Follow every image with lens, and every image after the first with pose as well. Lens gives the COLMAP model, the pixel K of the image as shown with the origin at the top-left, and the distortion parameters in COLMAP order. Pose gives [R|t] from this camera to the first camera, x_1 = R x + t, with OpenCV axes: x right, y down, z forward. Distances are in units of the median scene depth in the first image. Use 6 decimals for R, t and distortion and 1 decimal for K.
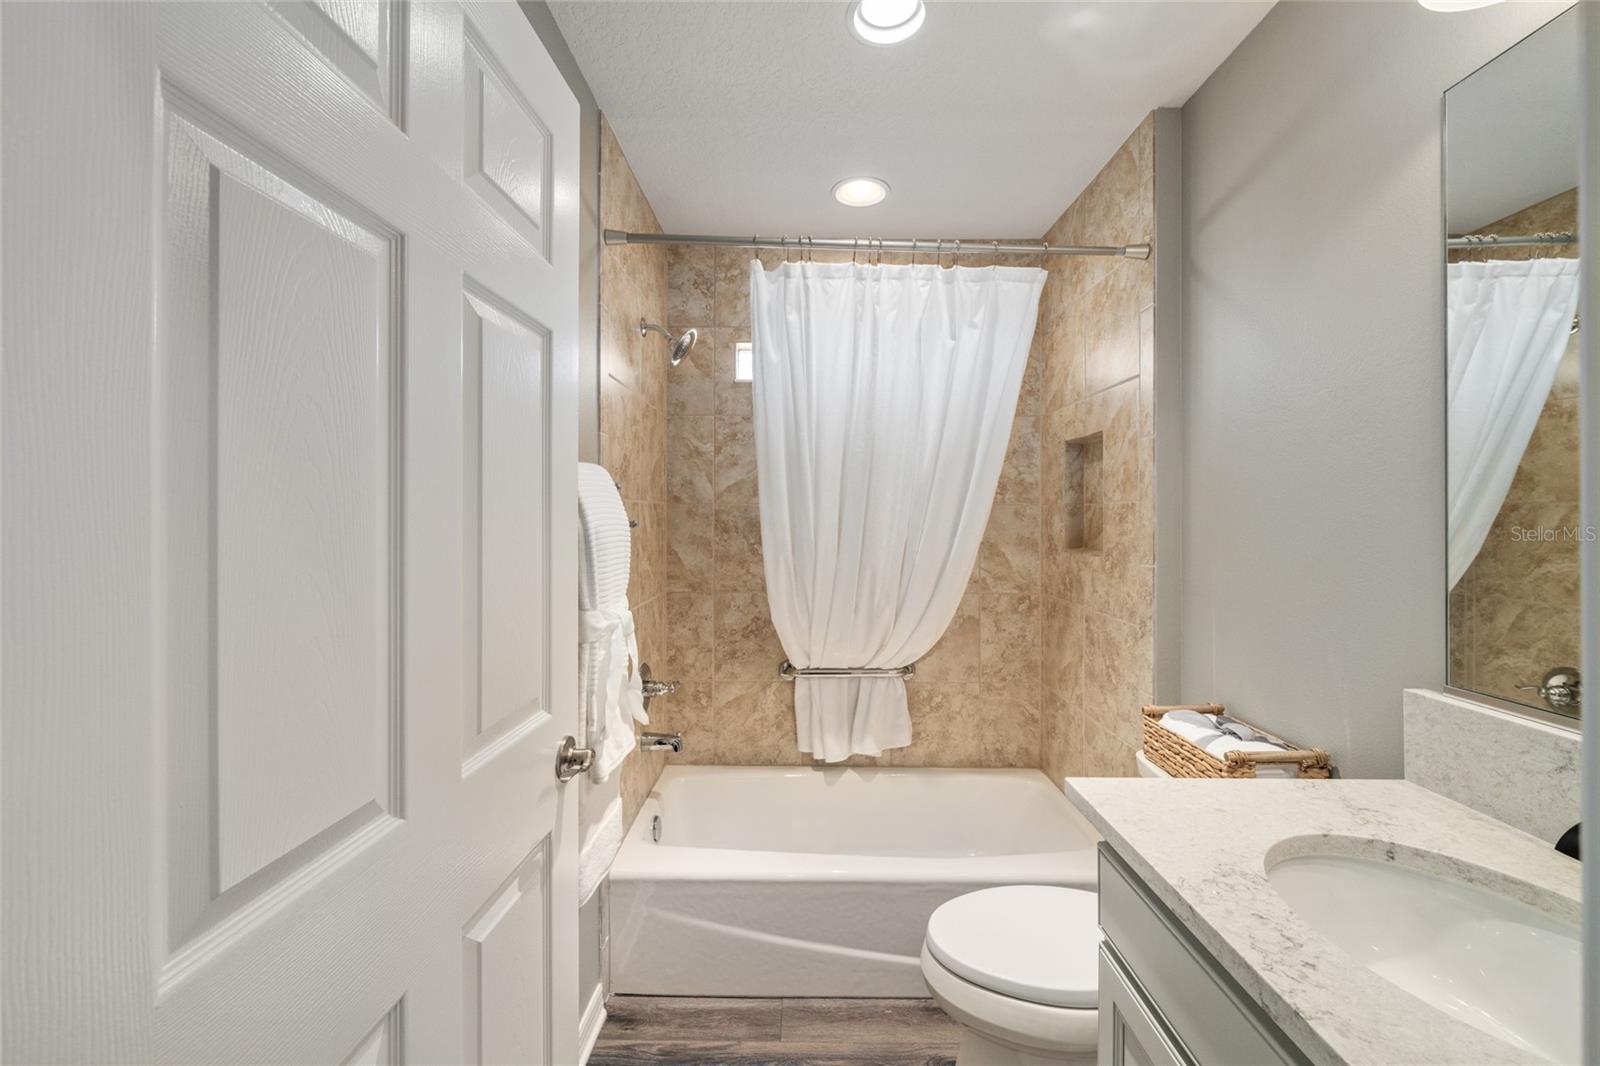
lens RADIAL K [[629.2, 0, 826.7], [0, 629.2, 509.9], [0, 0, 1]] dist [0.000945, -0.000213]
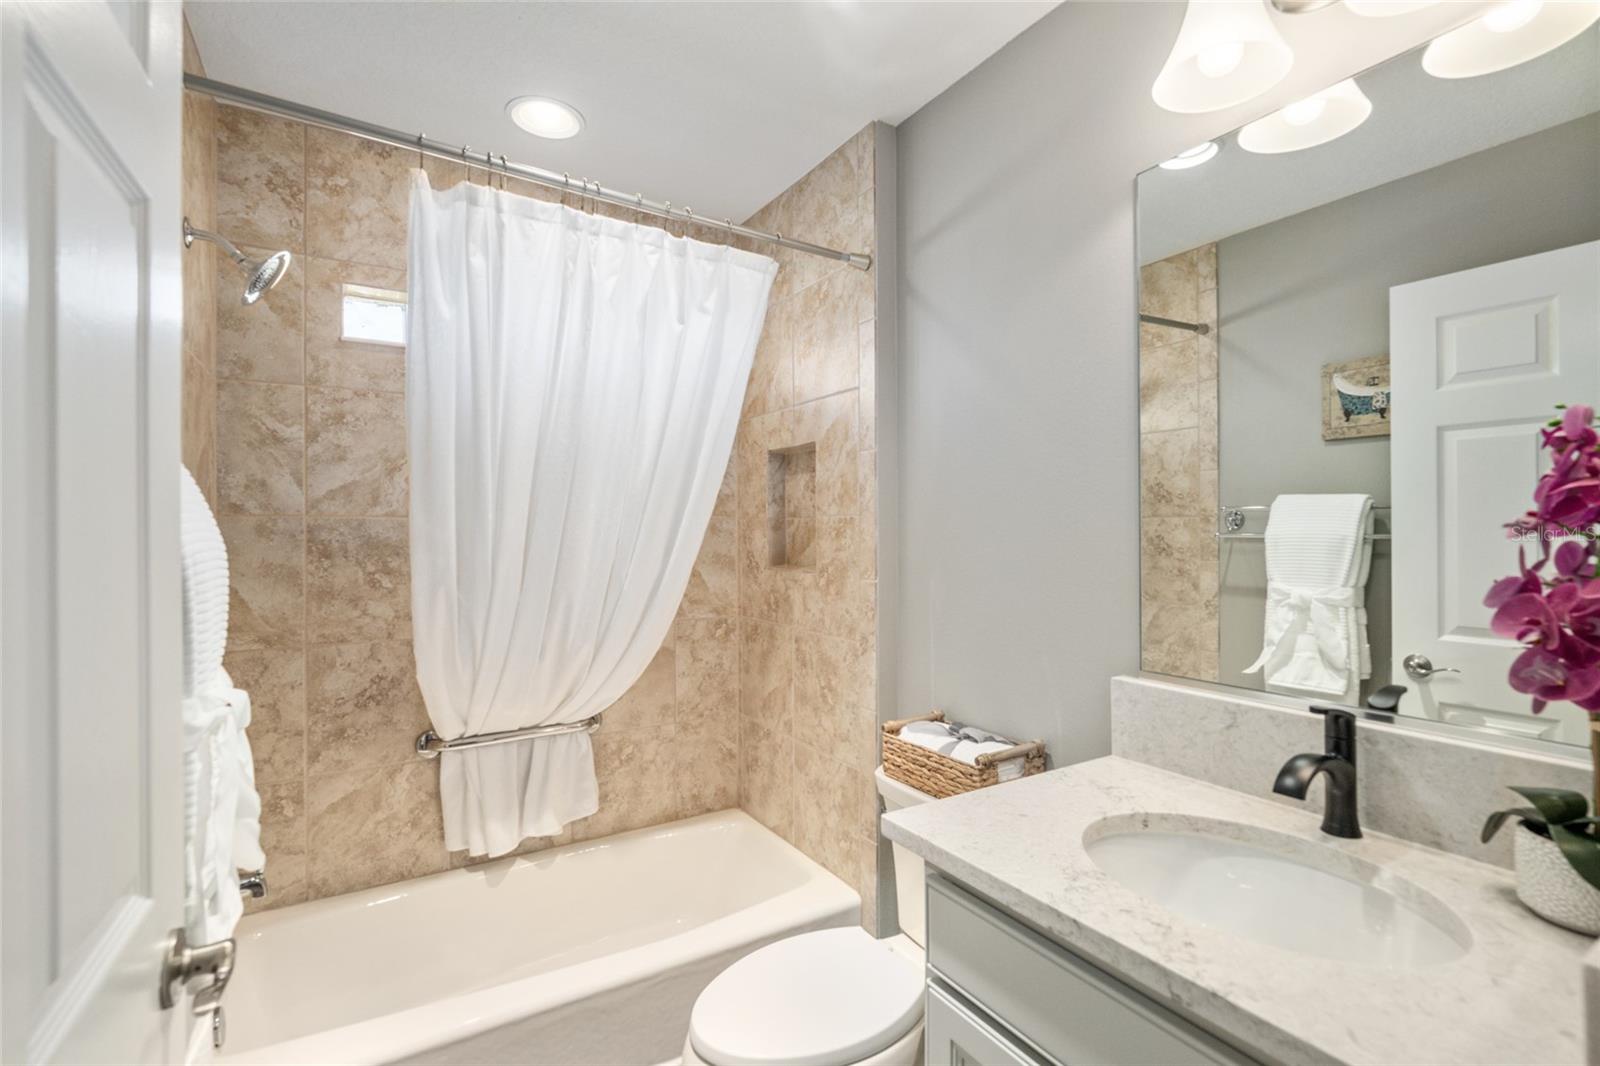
lens RADIAL K [[704.6, 0, 801.9], [0, 704.6, 525.2], [0, 0, 1]] dist [0.001554, -0.001146]
pose [[0.859626, -0.001520, 0.510922, -0.117287], [0.000891, 0.999999, 0.001478, -0.000272], [-0.510923, -0.000815, 0.859626, 0.081850]]
